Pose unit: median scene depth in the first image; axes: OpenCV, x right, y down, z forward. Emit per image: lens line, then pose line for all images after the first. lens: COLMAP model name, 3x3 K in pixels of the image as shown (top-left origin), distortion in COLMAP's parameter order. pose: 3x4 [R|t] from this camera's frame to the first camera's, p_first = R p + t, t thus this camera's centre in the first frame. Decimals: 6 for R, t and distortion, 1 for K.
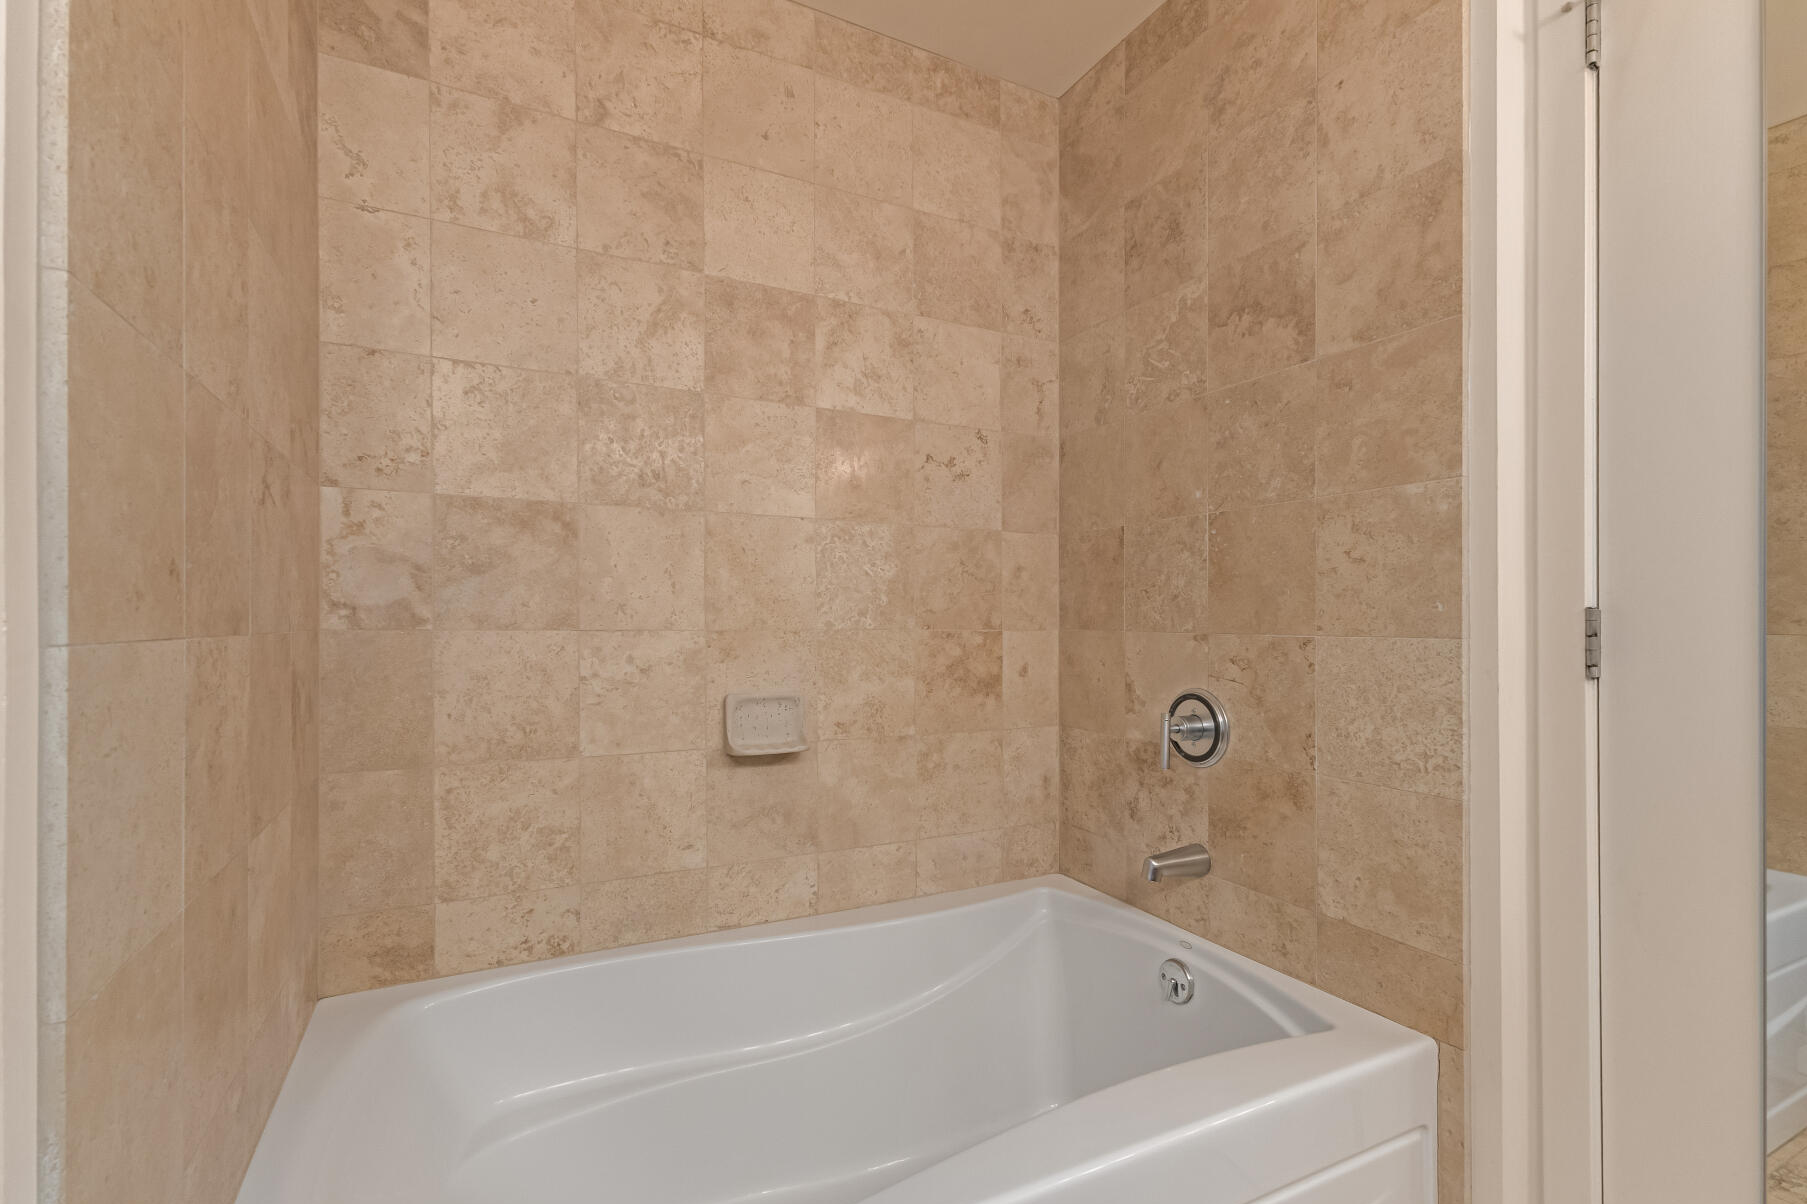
lens RADIAL K [[834.0, 0, 920.5], [0, 834.0, 616.3], [0, 0, 1]] dist [0.015601, -0.004836]
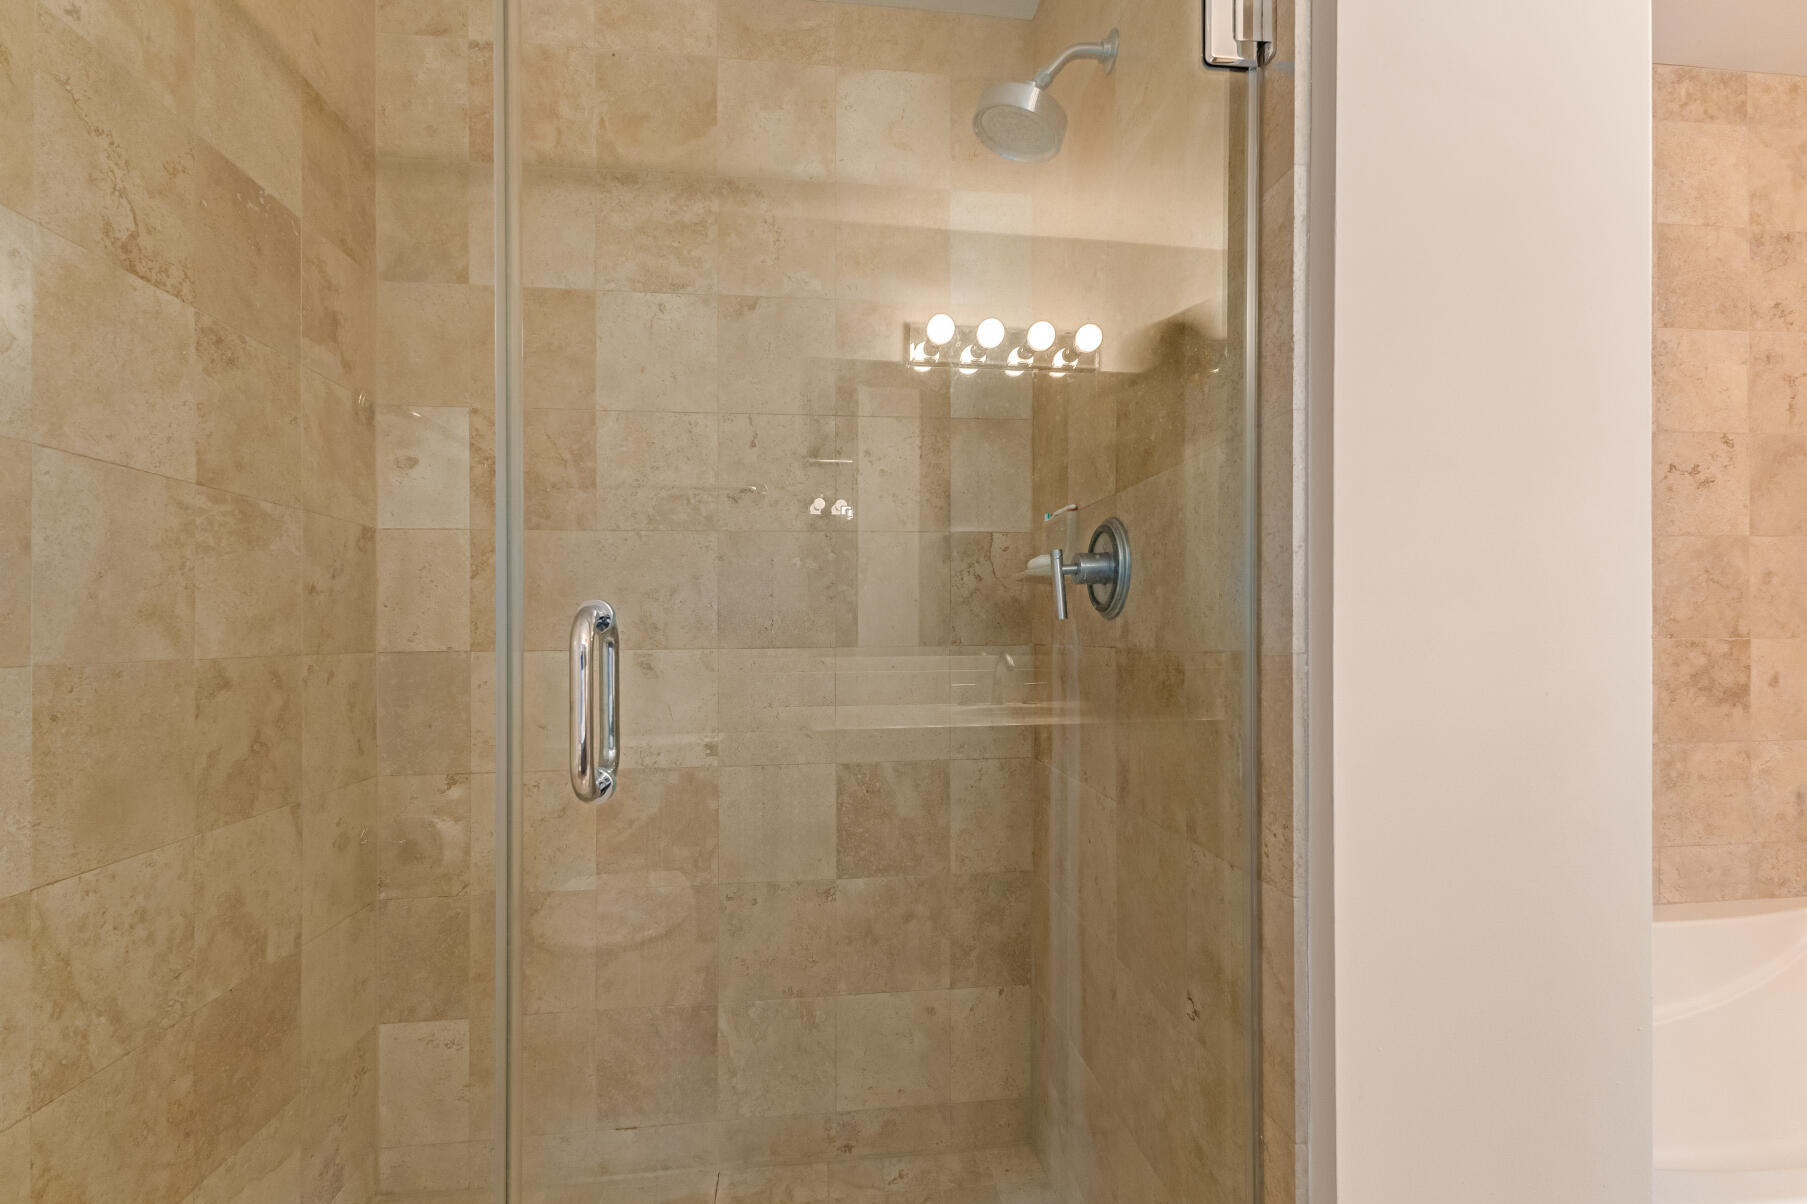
lens RADIAL K [[834.0, 0, 890.9], [0, 834.0, 630.4], [0, 0, 1]] dist [0.015601, -0.004836]
pose [[0.935602, -0.014540, -0.352758, -0.917902], [0.015247, 0.999883, -0.000774, -0.013126], [0.352728, -0.004654, 0.935714, -0.498384]]
